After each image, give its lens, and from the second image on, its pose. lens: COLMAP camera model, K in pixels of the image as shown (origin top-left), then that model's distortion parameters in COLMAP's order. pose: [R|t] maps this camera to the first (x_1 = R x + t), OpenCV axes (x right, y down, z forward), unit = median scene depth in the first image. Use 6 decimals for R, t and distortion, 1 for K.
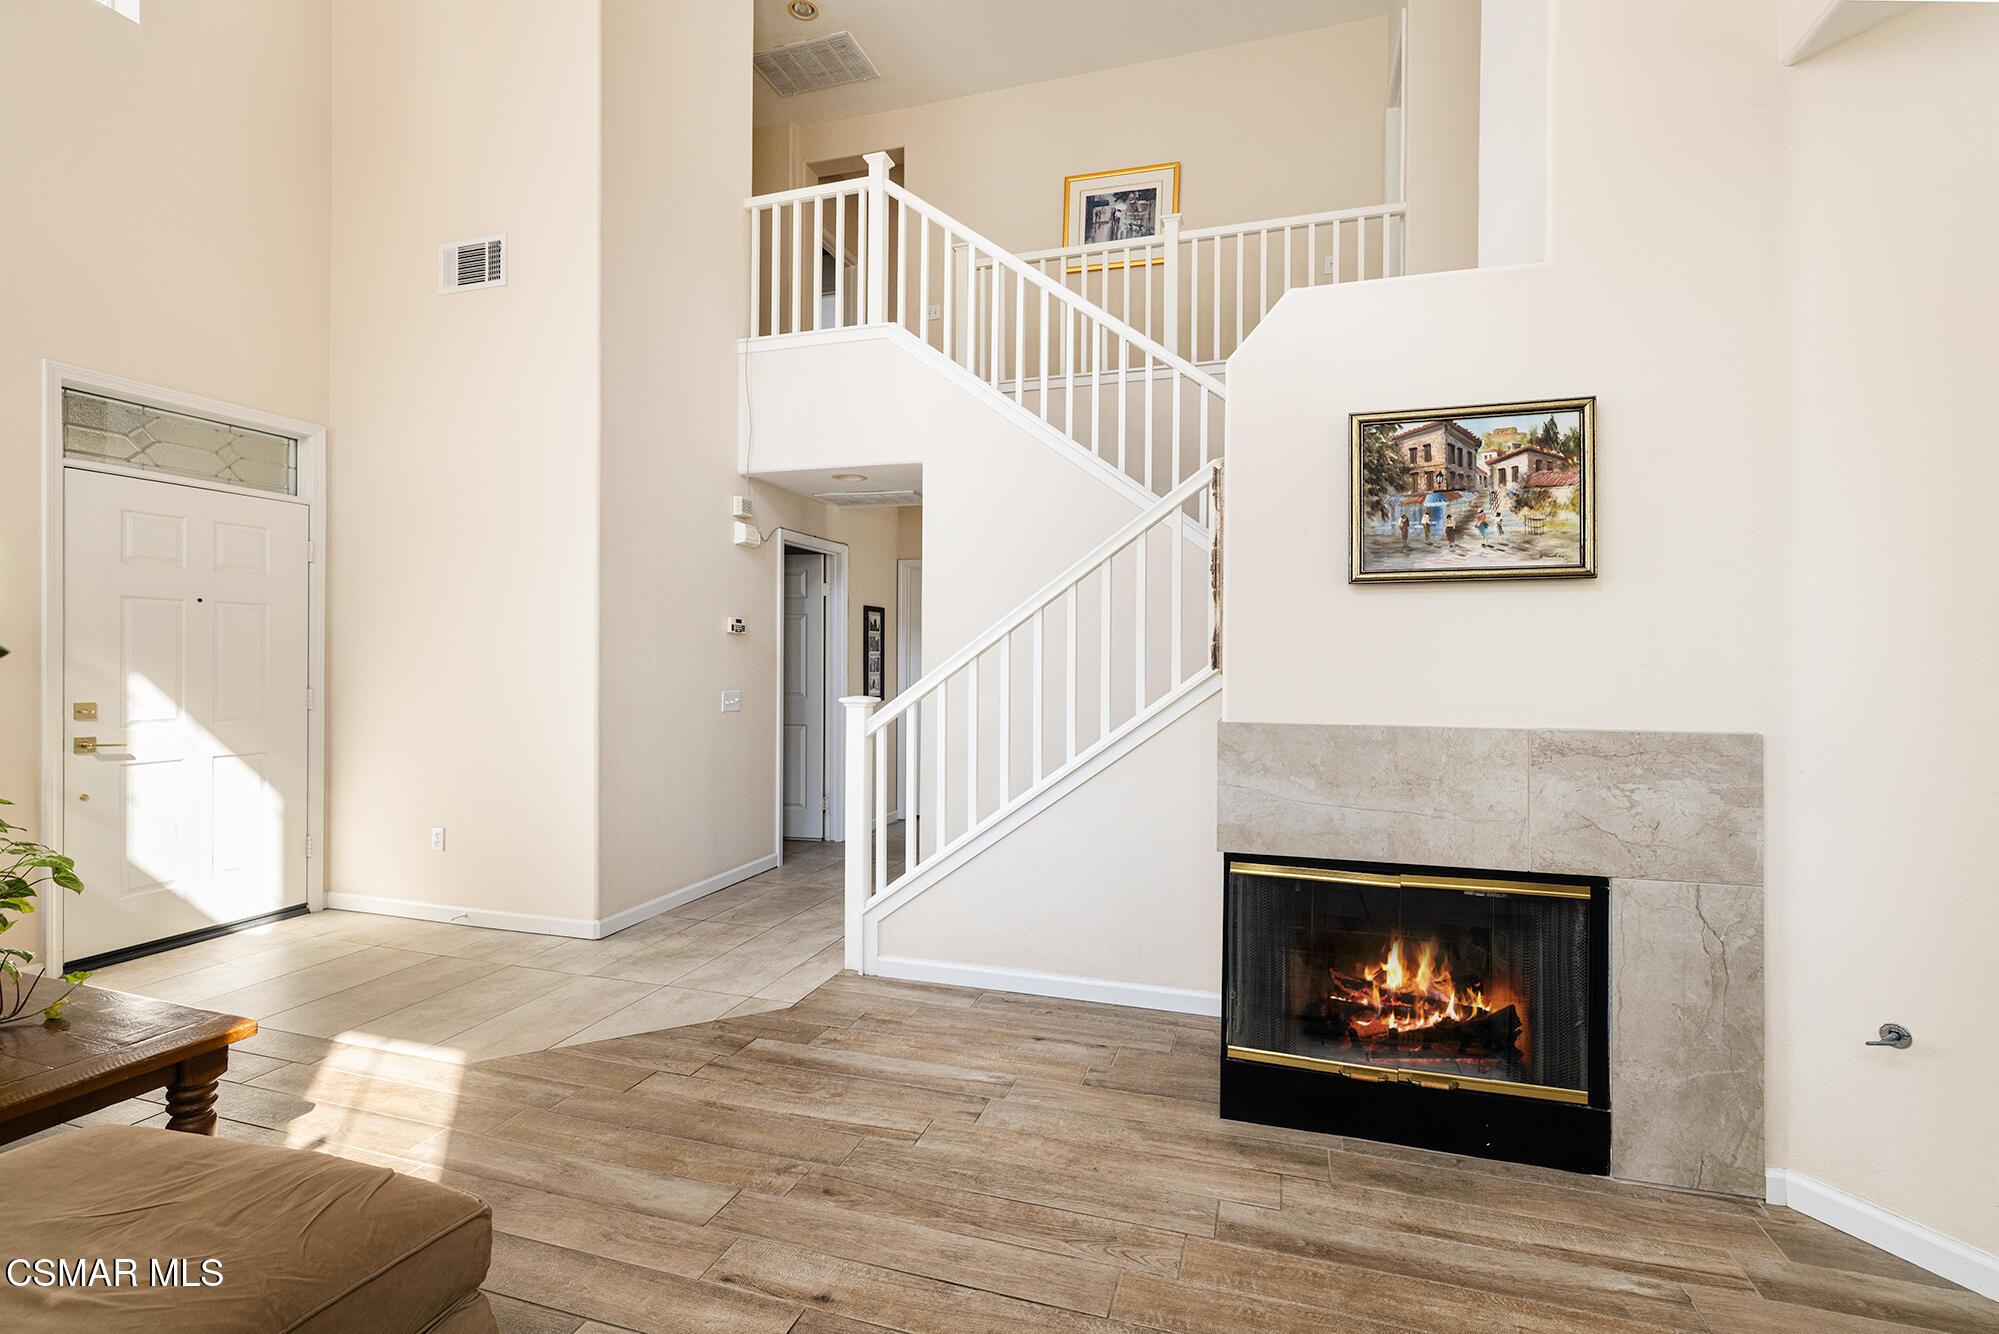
lens RADIAL K [[859.0, 0, 991.9], [0, 859.0, 662.6], [0, 0, 1]] dist [-0.000015, -0.000048]
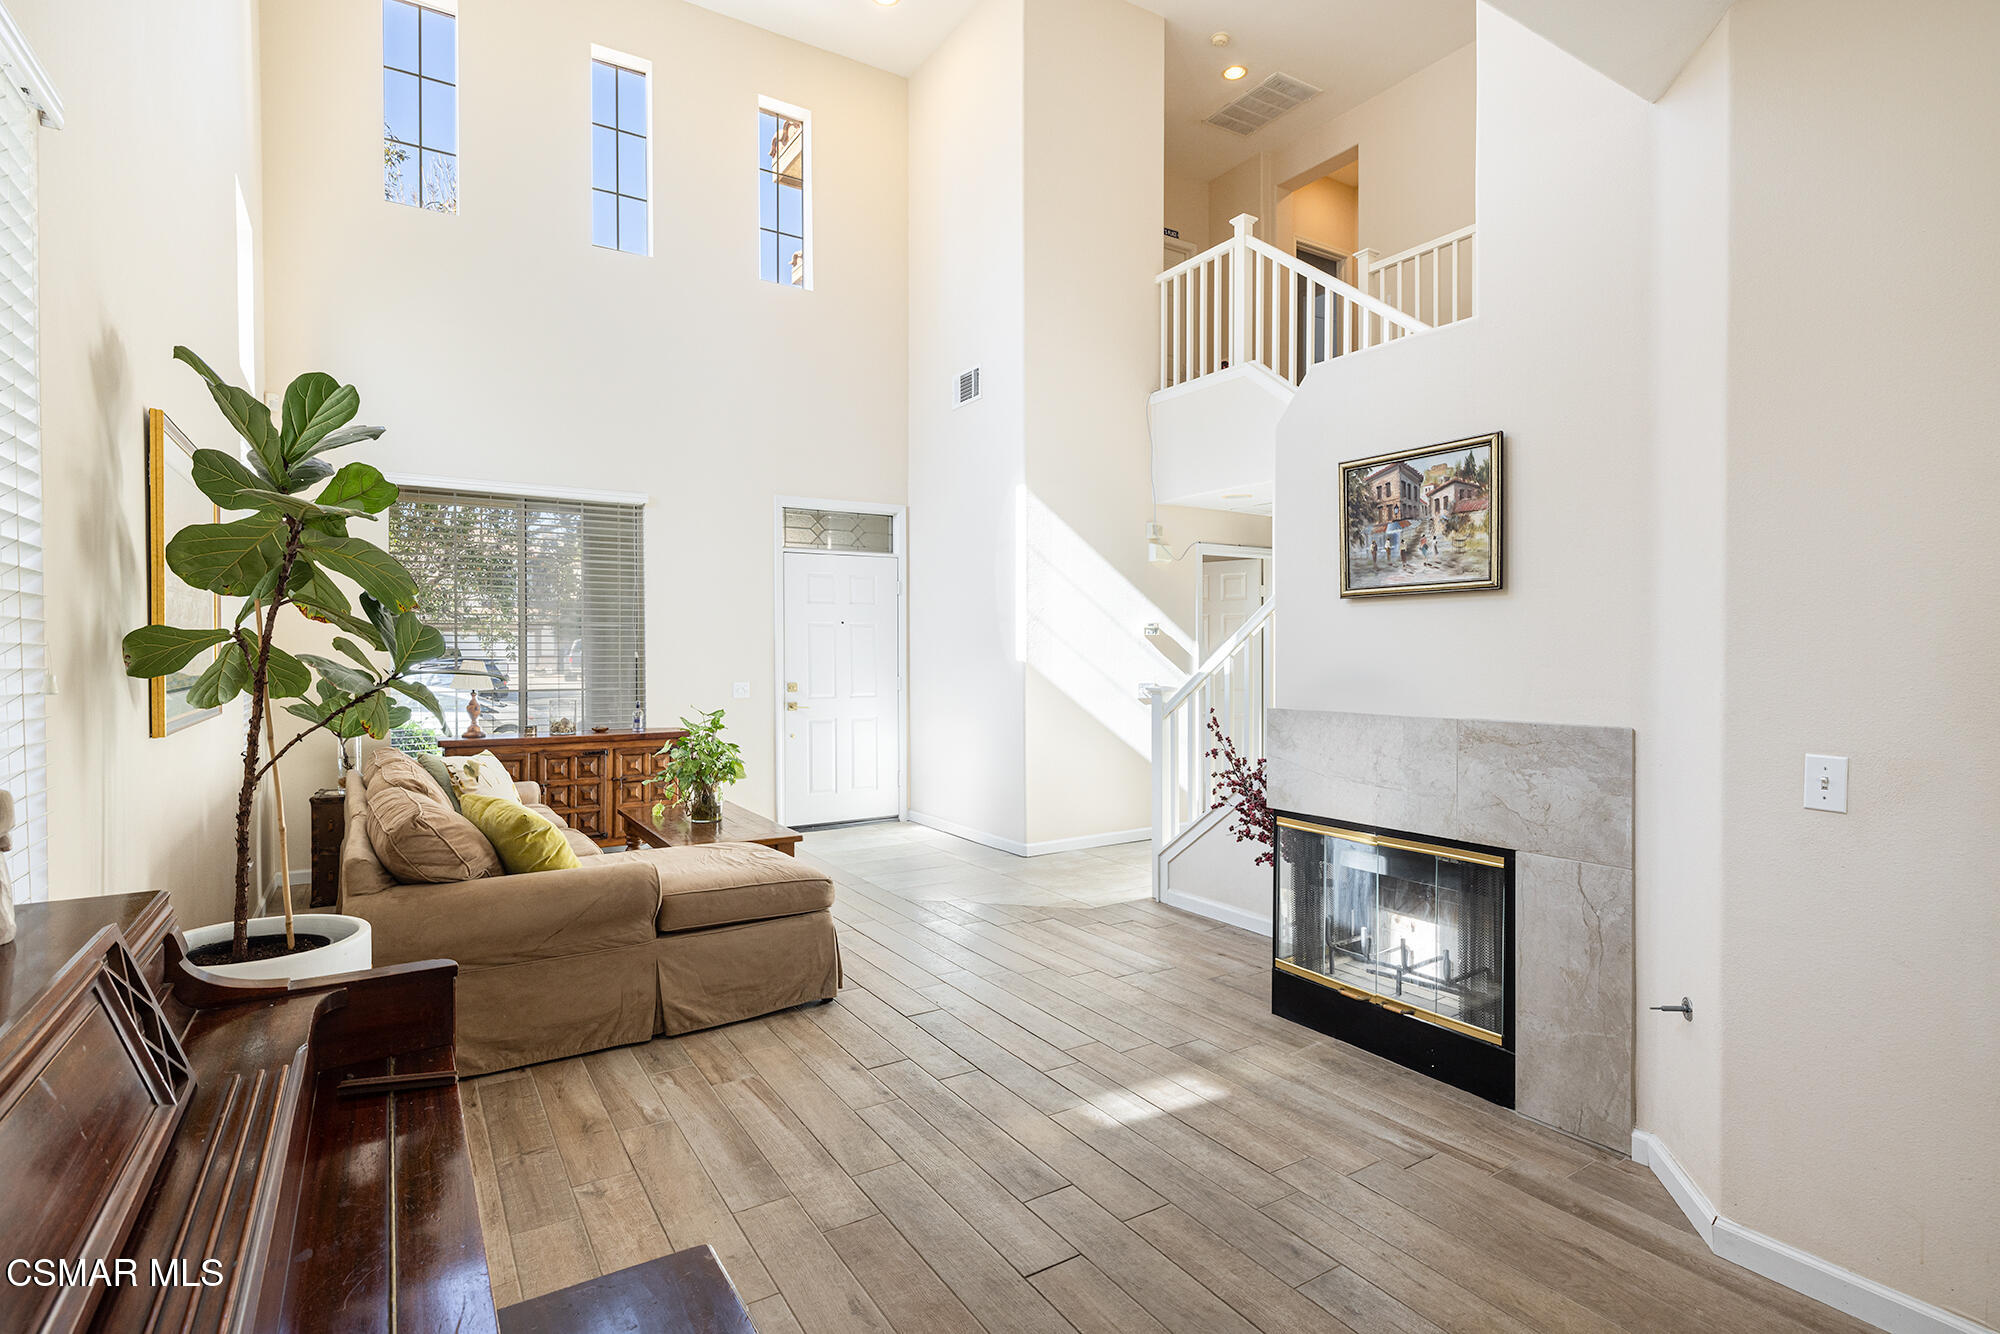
lens RADIAL K [[950.9, 0, 1002.5], [0, 950.9, 661.5], [0, 0, 1]] dist [-0.005669, -0.000773]
pose [[0.761351, 0.000114, -0.648340, 0.981877], [0.004707, 0.999973, 0.005703, -0.011258], [0.648323, -0.007394, 0.761329, -0.387952]]
